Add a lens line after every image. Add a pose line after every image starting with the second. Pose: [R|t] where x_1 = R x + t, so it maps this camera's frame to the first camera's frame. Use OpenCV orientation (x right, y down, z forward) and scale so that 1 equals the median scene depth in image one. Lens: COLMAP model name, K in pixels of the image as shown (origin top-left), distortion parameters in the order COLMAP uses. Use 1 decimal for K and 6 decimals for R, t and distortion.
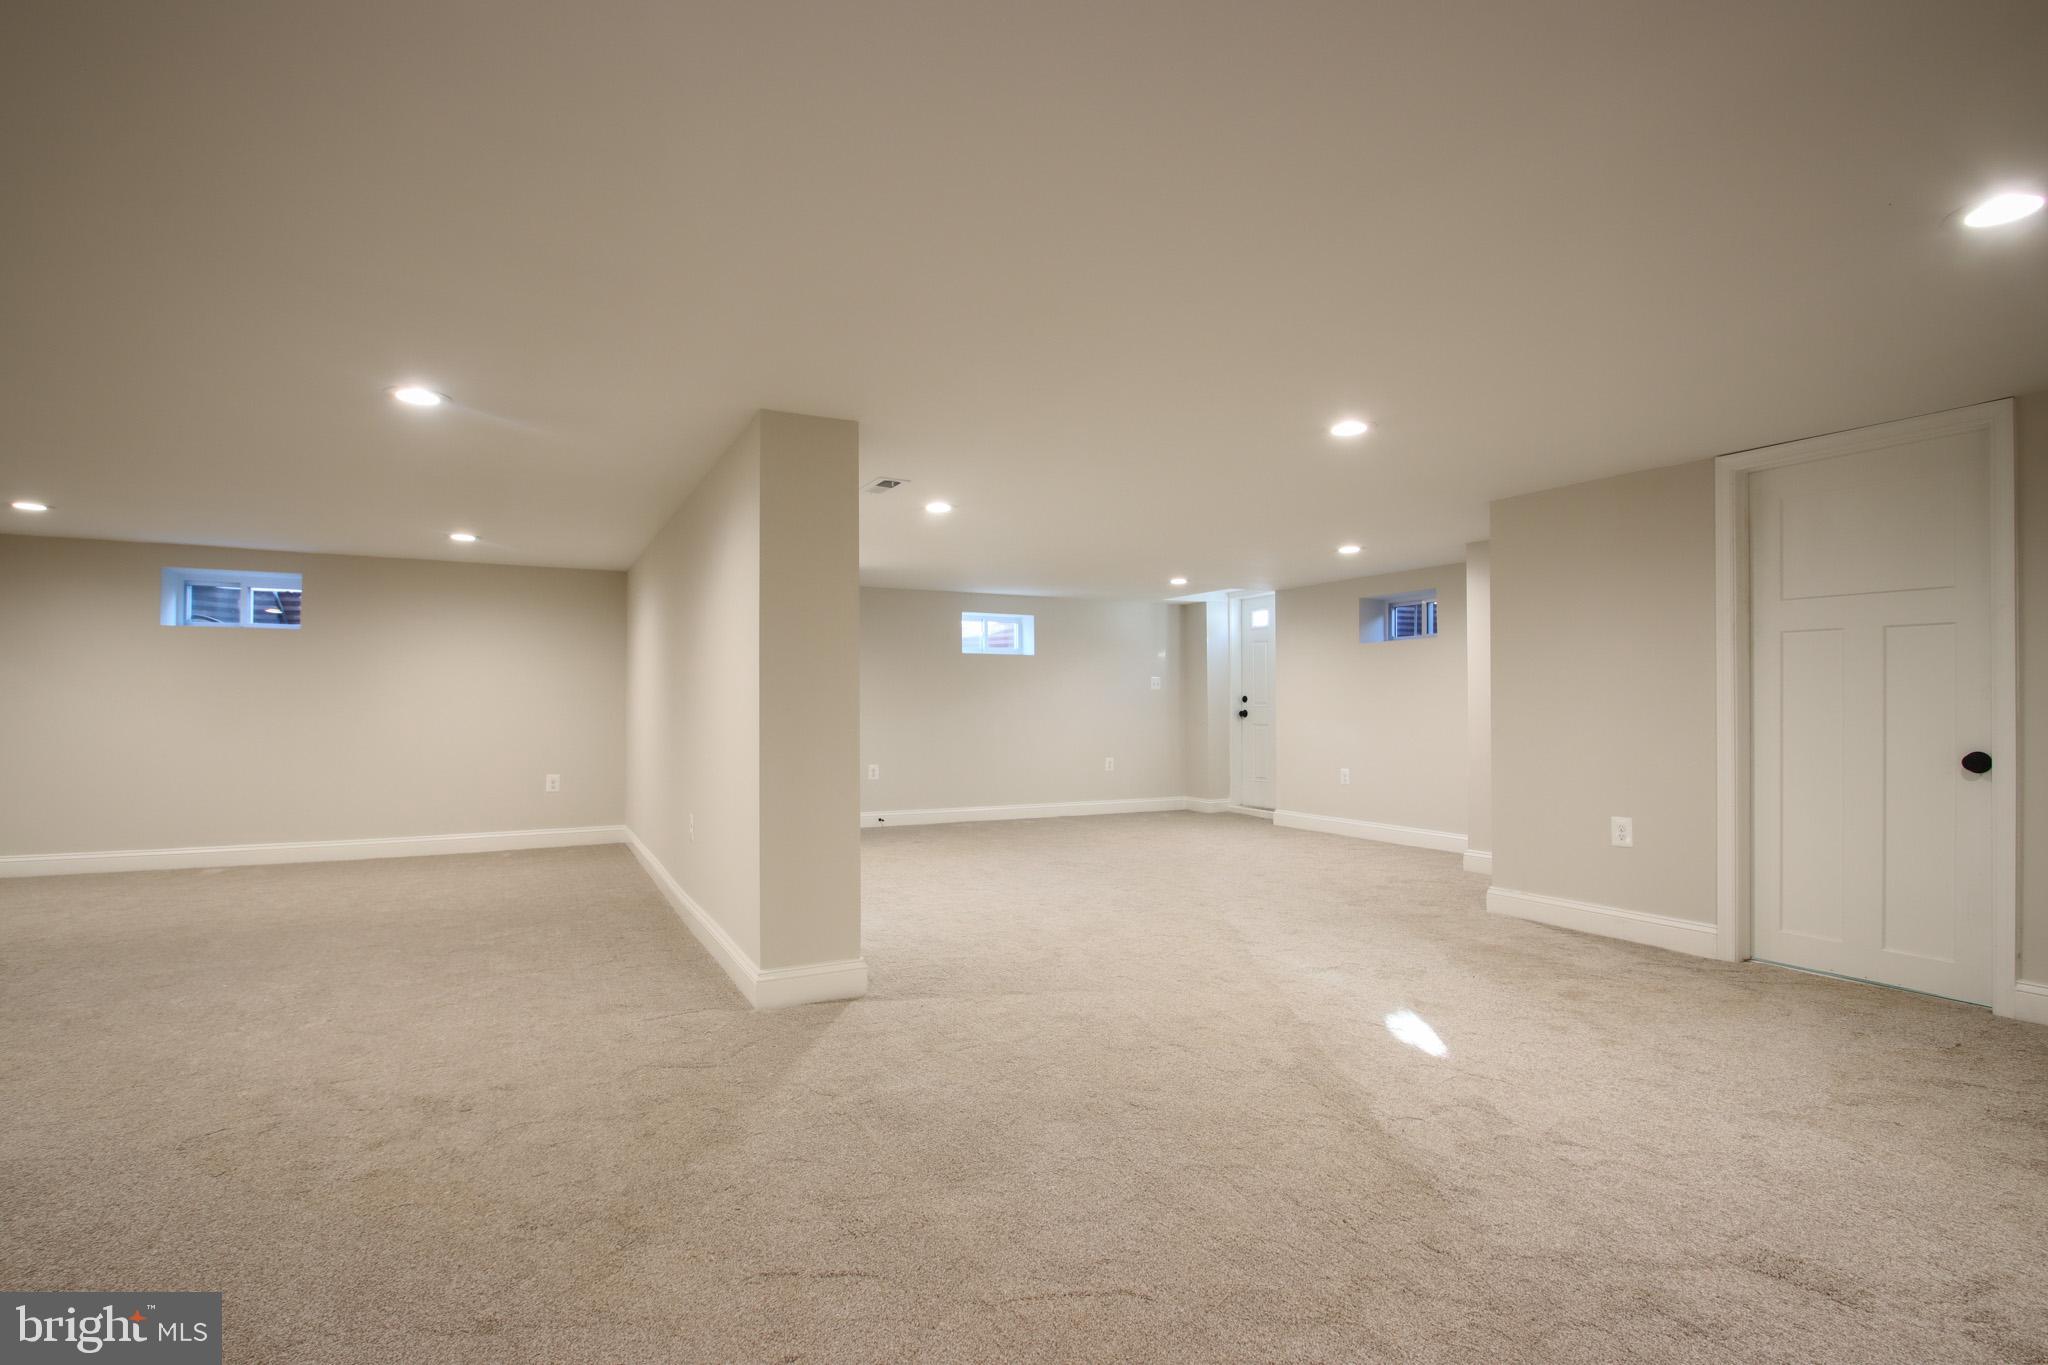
lens RADIAL K [[950.5, 0, 984.0], [0, 950.5, 696.8], [0, 0, 1]] dist [0.001837, -0.011858]
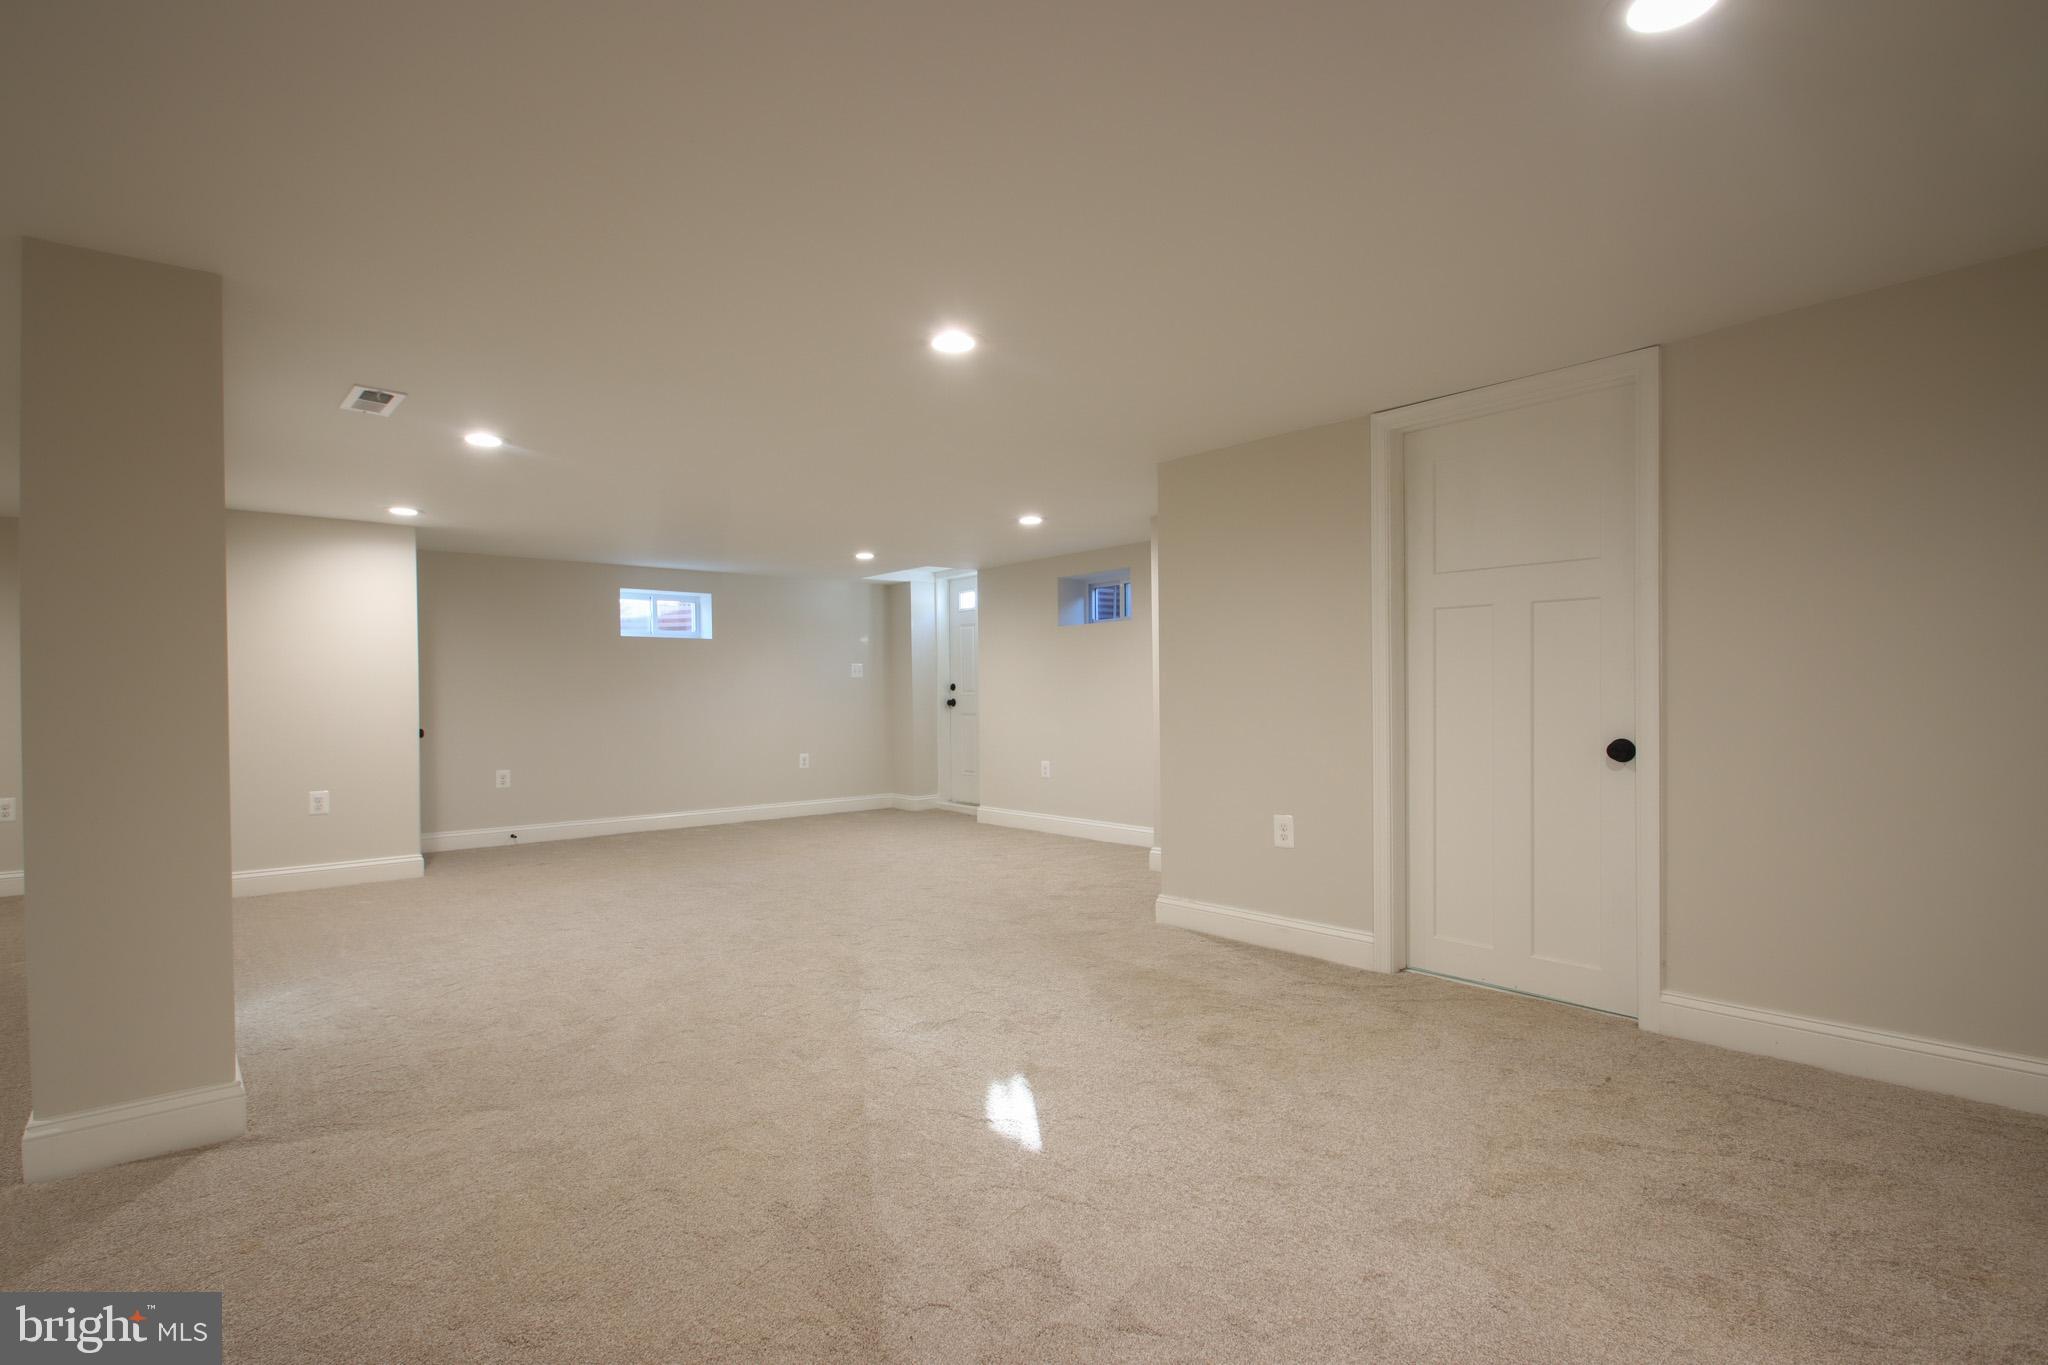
lens RADIAL K [[950.5, 0, 978.4], [0, 950.5, 697.1], [0, 0, 1]] dist [0.001837, -0.011858]
pose [[0.973365, -0.011737, 0.228962, 0.220852], [0.008980, 0.999874, 0.013081, 0.000670], [-0.229087, -0.010676, 0.973348, 0.225700]]
